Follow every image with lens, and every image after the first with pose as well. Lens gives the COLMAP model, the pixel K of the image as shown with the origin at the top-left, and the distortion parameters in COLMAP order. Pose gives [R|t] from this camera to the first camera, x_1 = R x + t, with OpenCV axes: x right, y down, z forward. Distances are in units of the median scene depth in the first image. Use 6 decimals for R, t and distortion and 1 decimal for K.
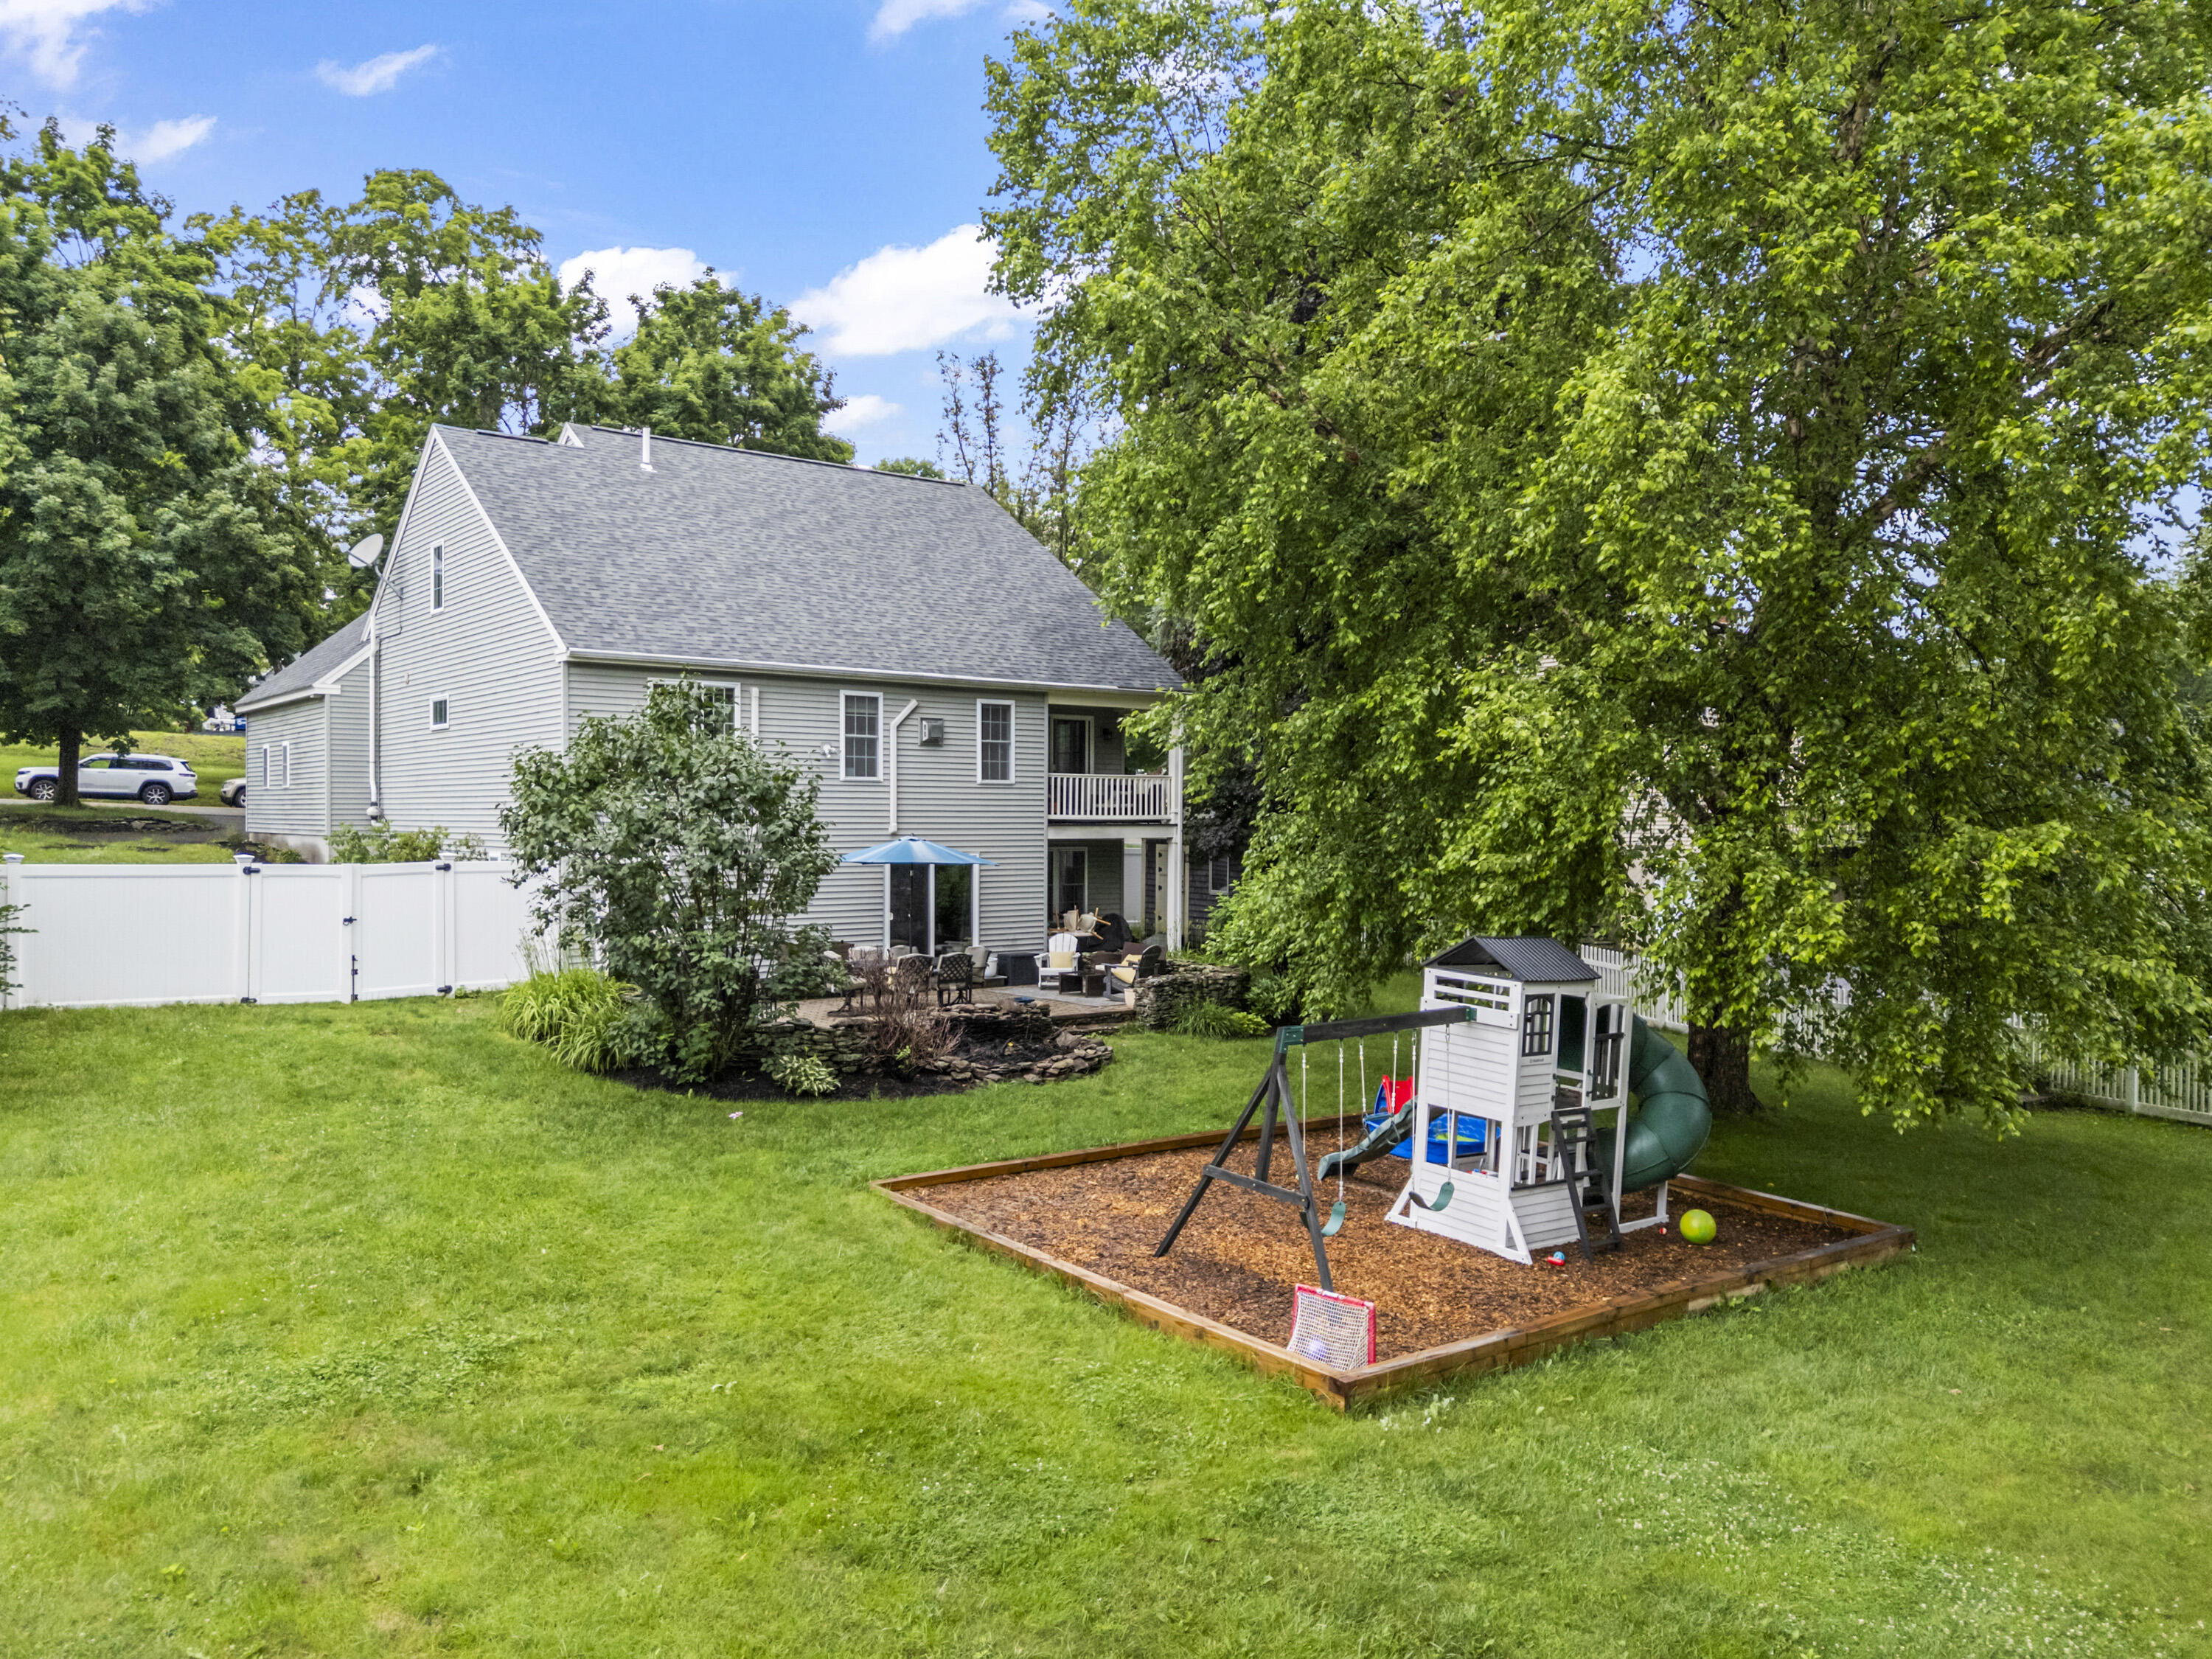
lens RADIAL K [[1647.8, 0, 1106.0], [0, 1647.8, 829.5], [0, 0, 1]] dist [0.033019, -0.001863]
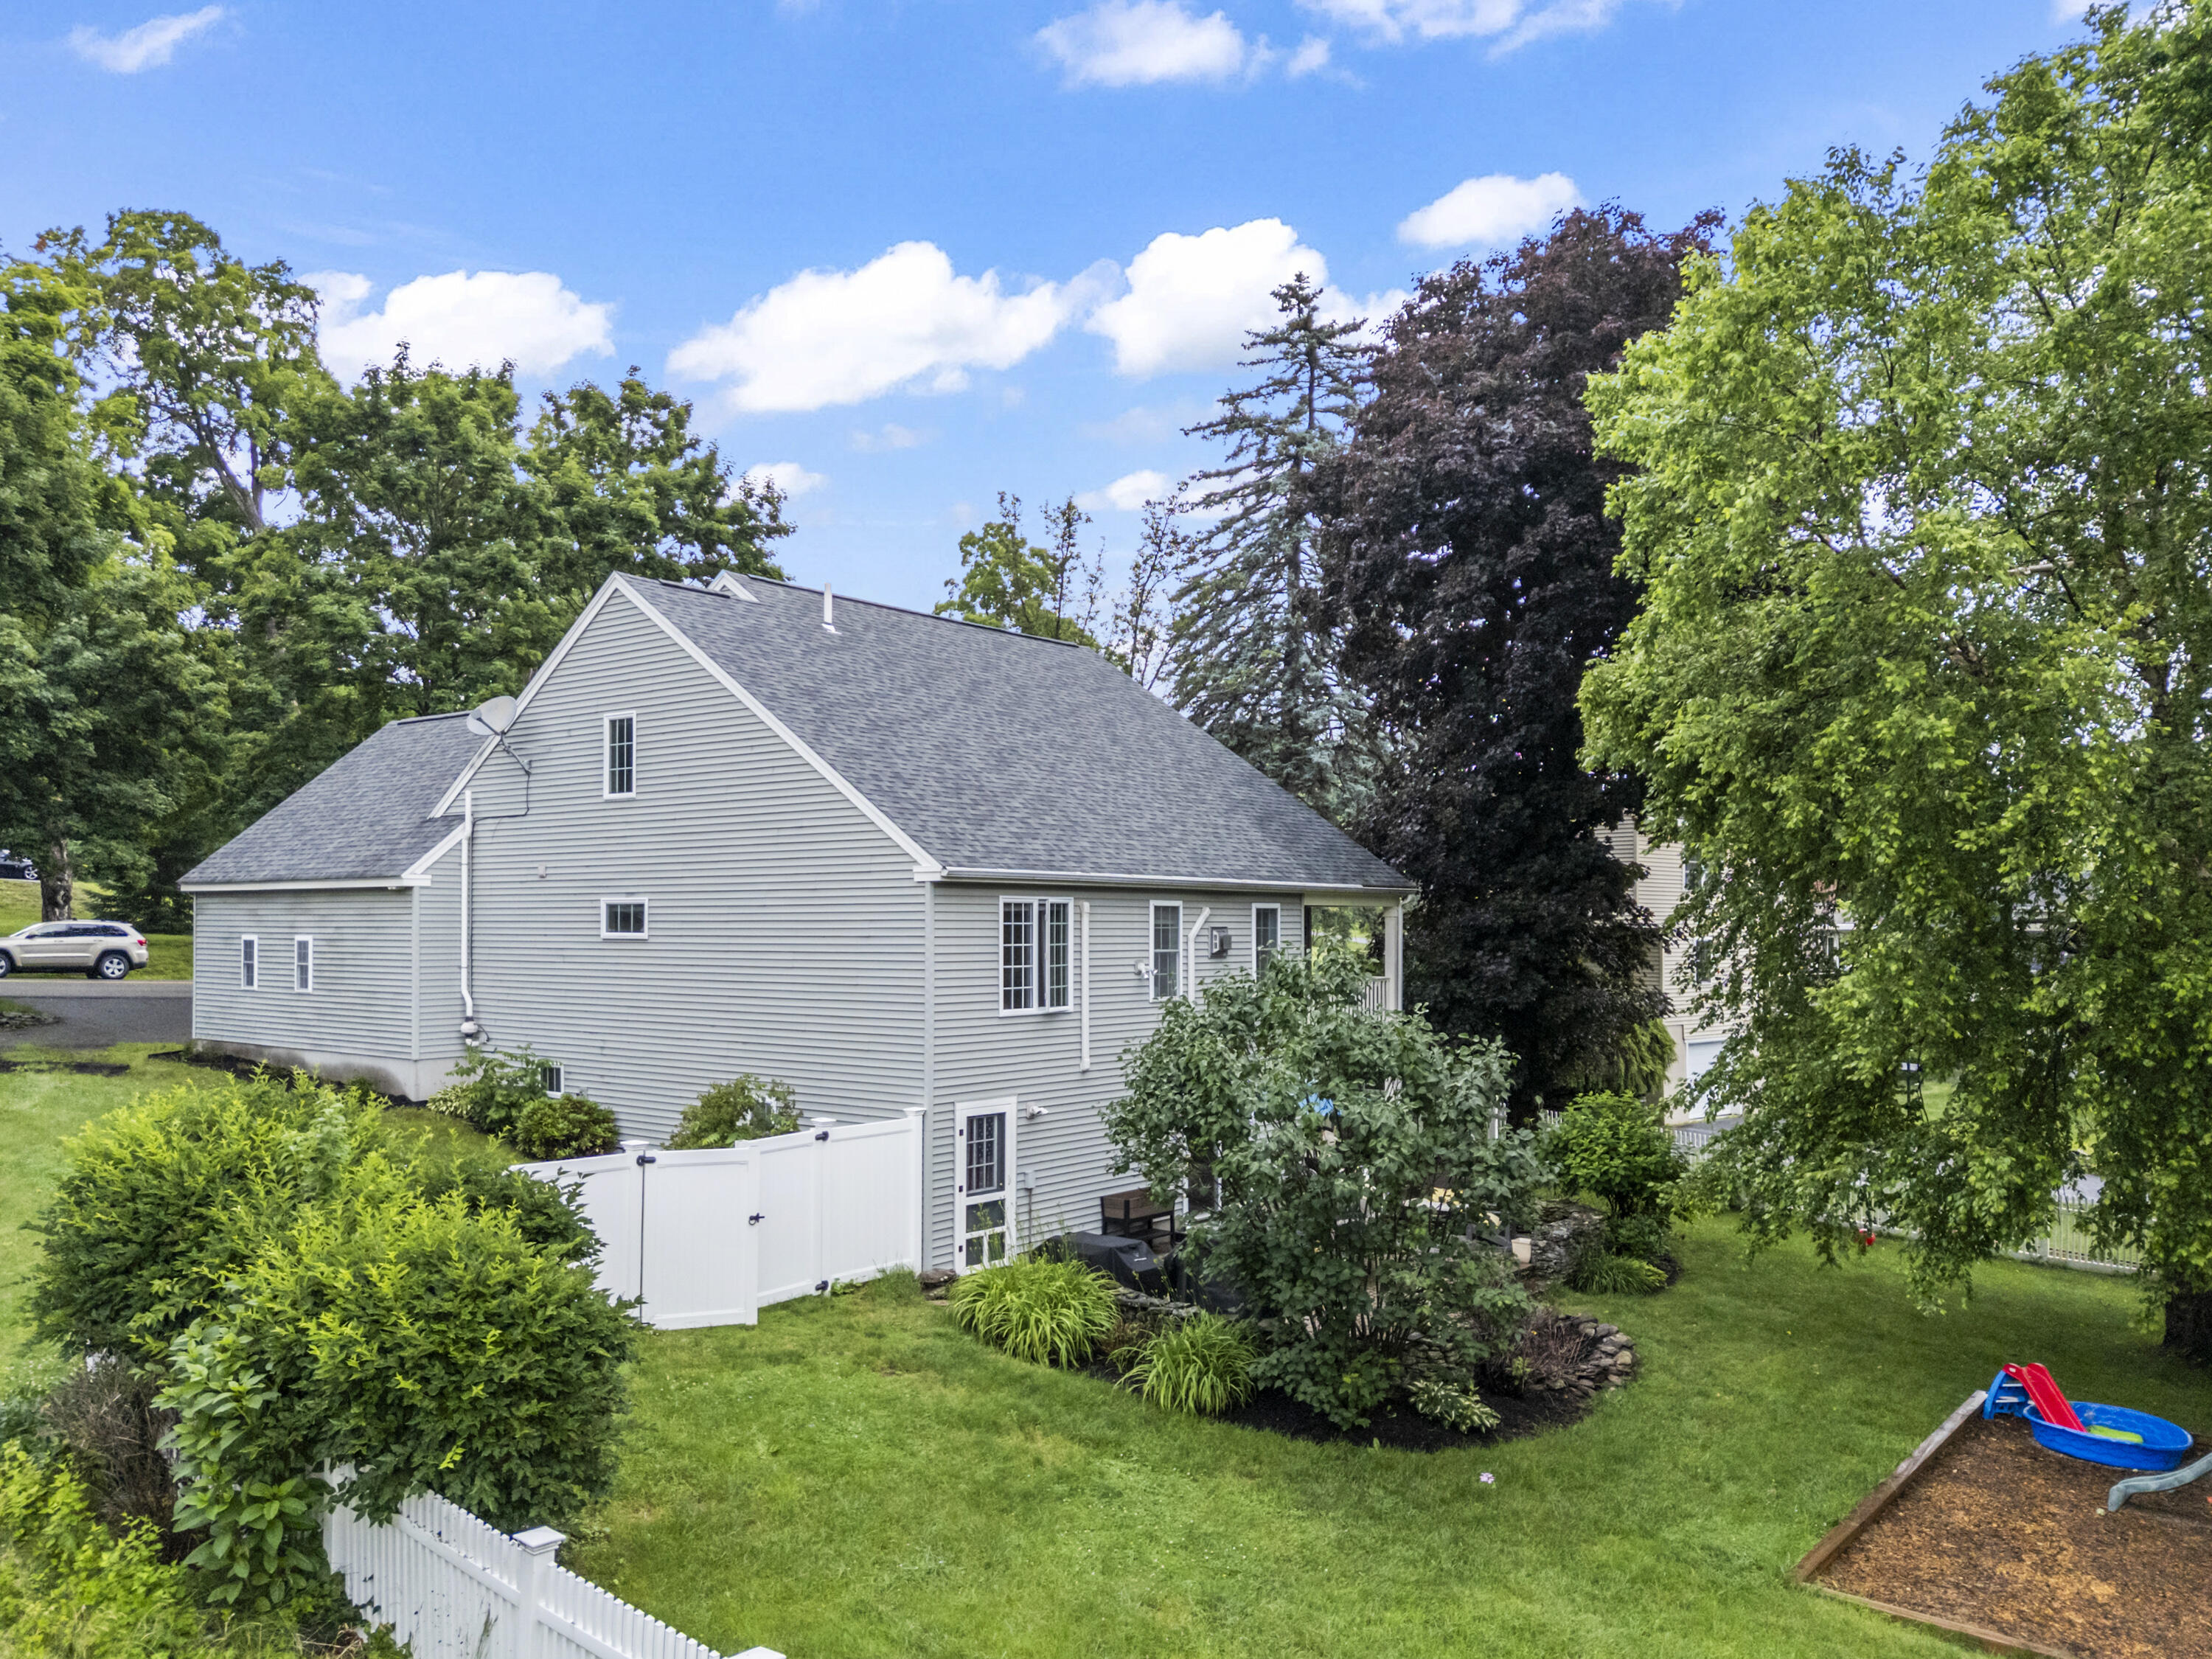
lens RADIAL K [[1661.6, 0, 1104.1], [0, 1661.6, 894.6], [0, 0, 1]] dist [0.089609, -0.078268]
pose [[0.970958, 0.001571, 0.239245, -0.392157], [0.004112, 0.999721, -0.023252, -0.065691], [-0.239215, 0.023561, 0.970681, 0.133978]]
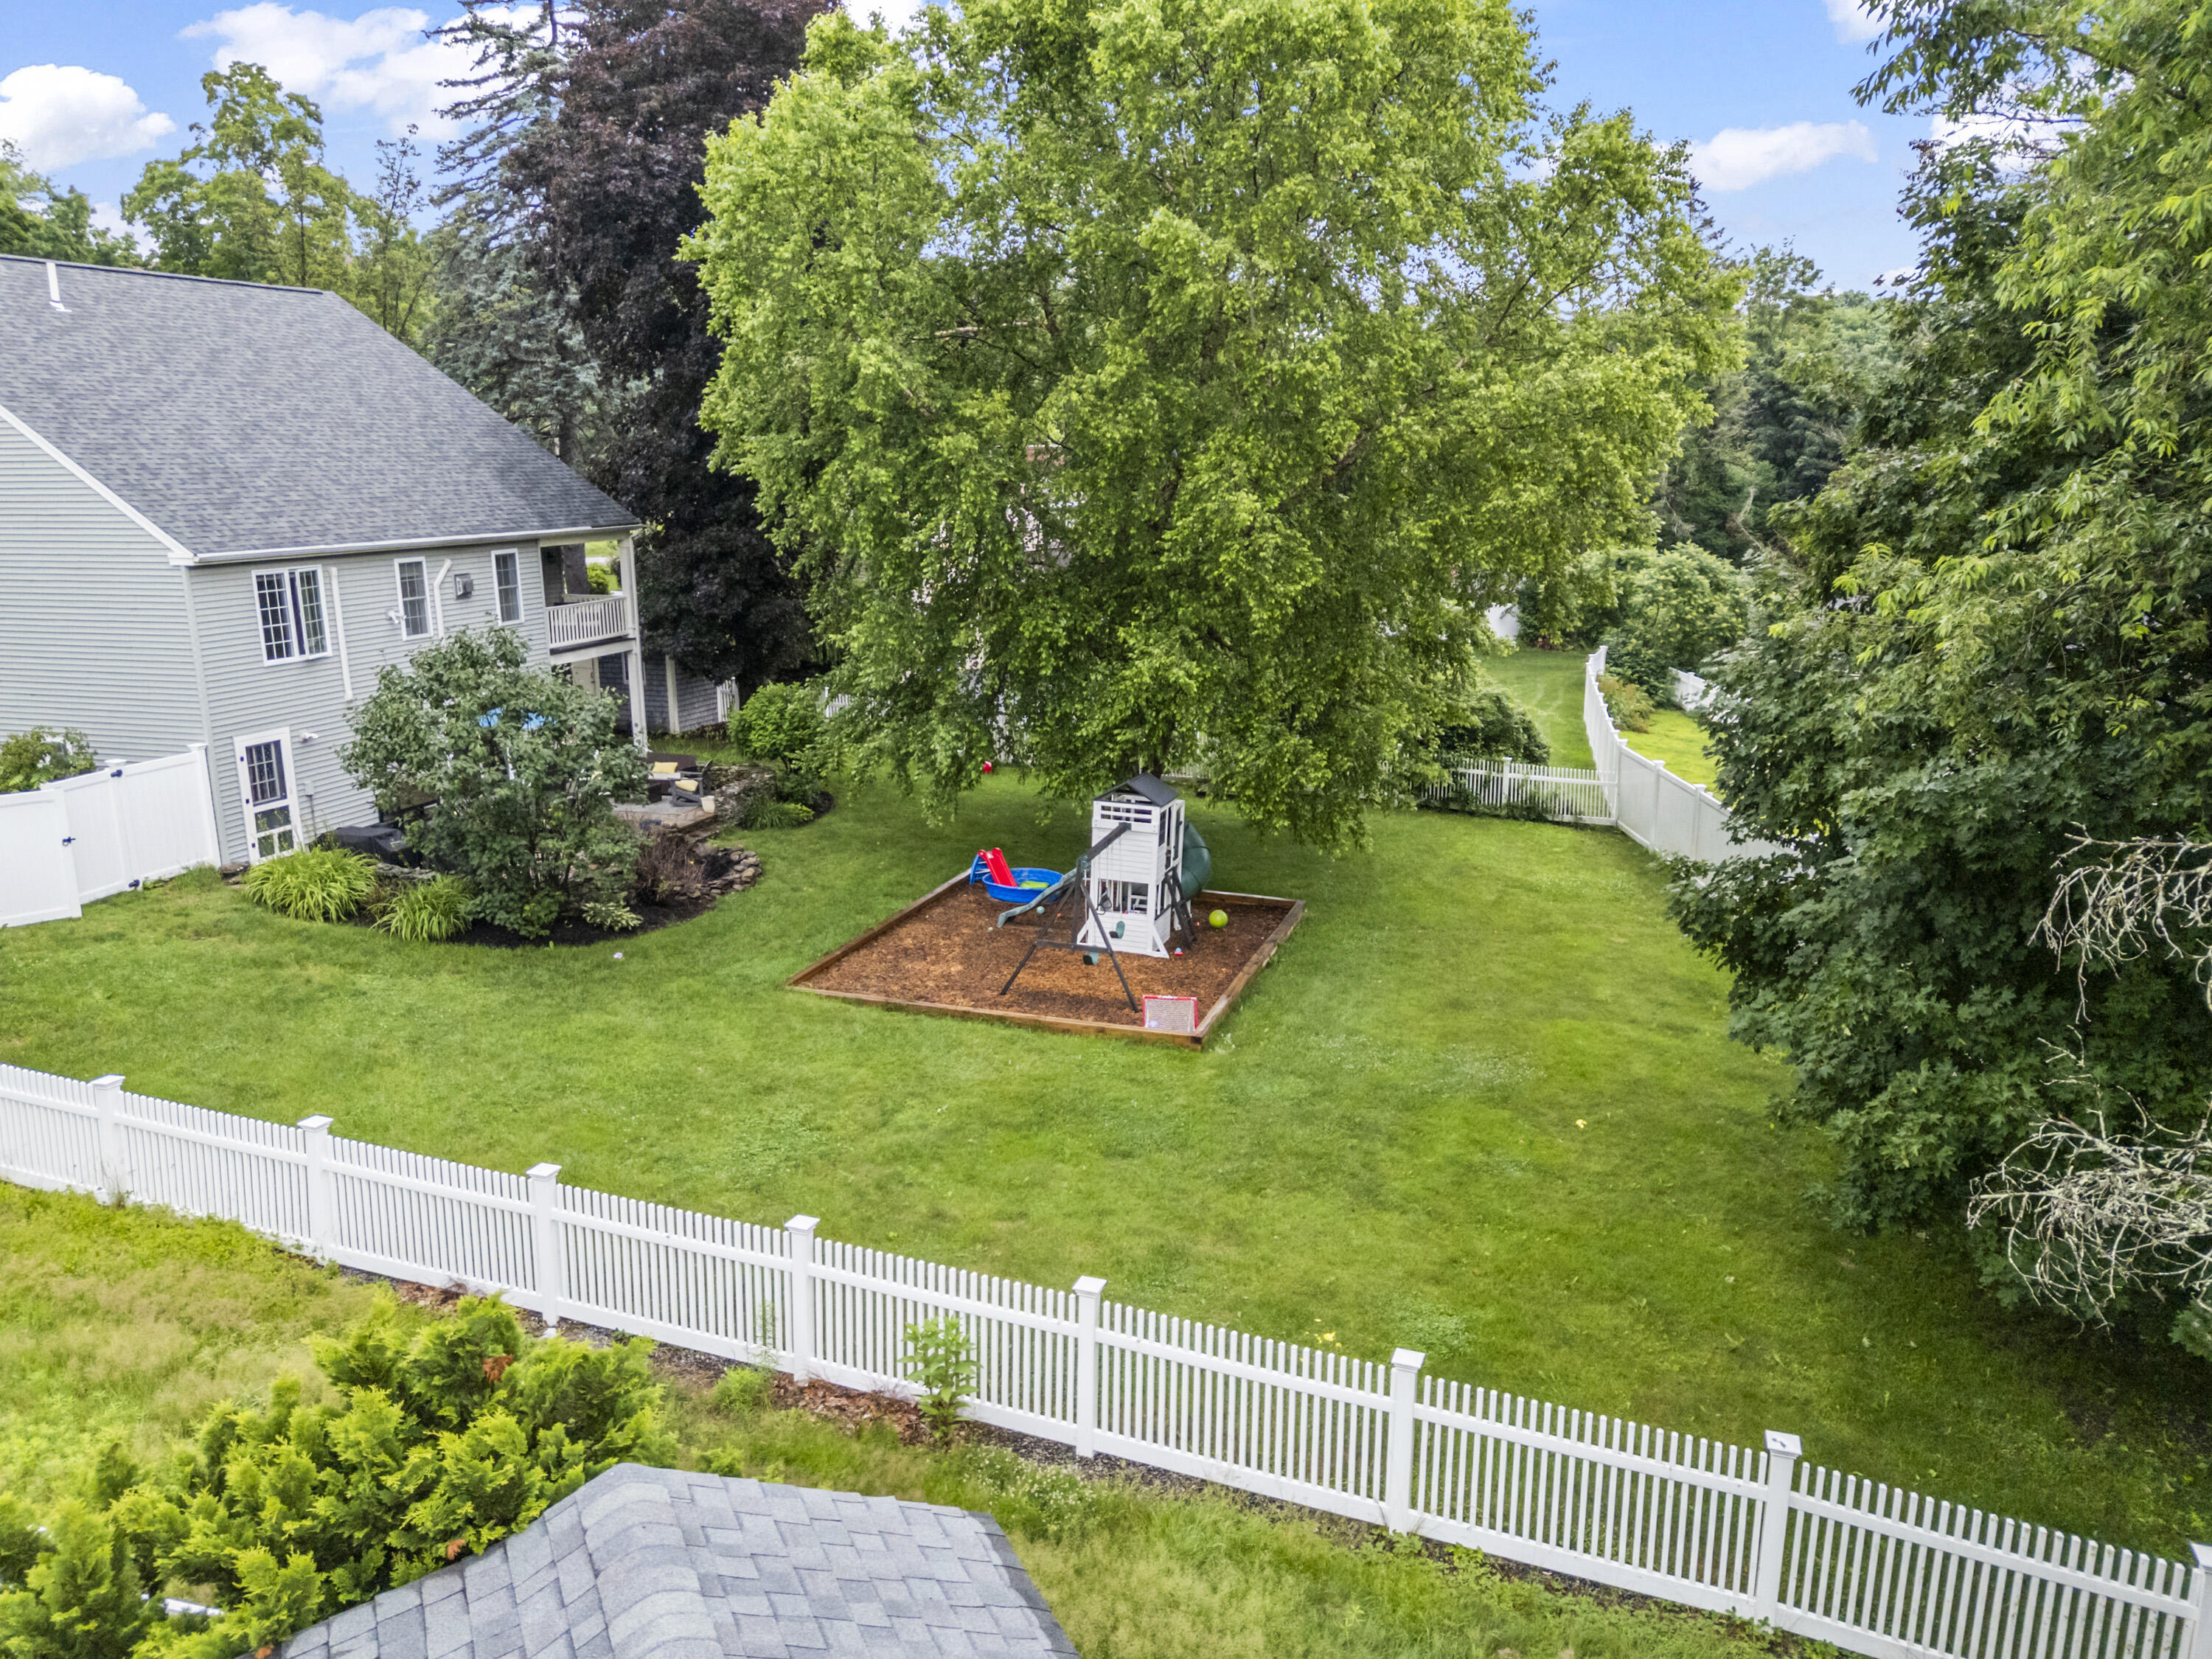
lens RADIAL K [[1669.7, 0, 1106.0], [0, 1669.7, 829.5], [0, 0, 1]] dist [0.091688, -0.078438]
pose [[0.827825, -0.141840, 0.542758, -0.402369], [0.021548, 0.974834, 0.221890, -0.147318], [-0.560572, -0.171991, 0.810048, -0.221926]]
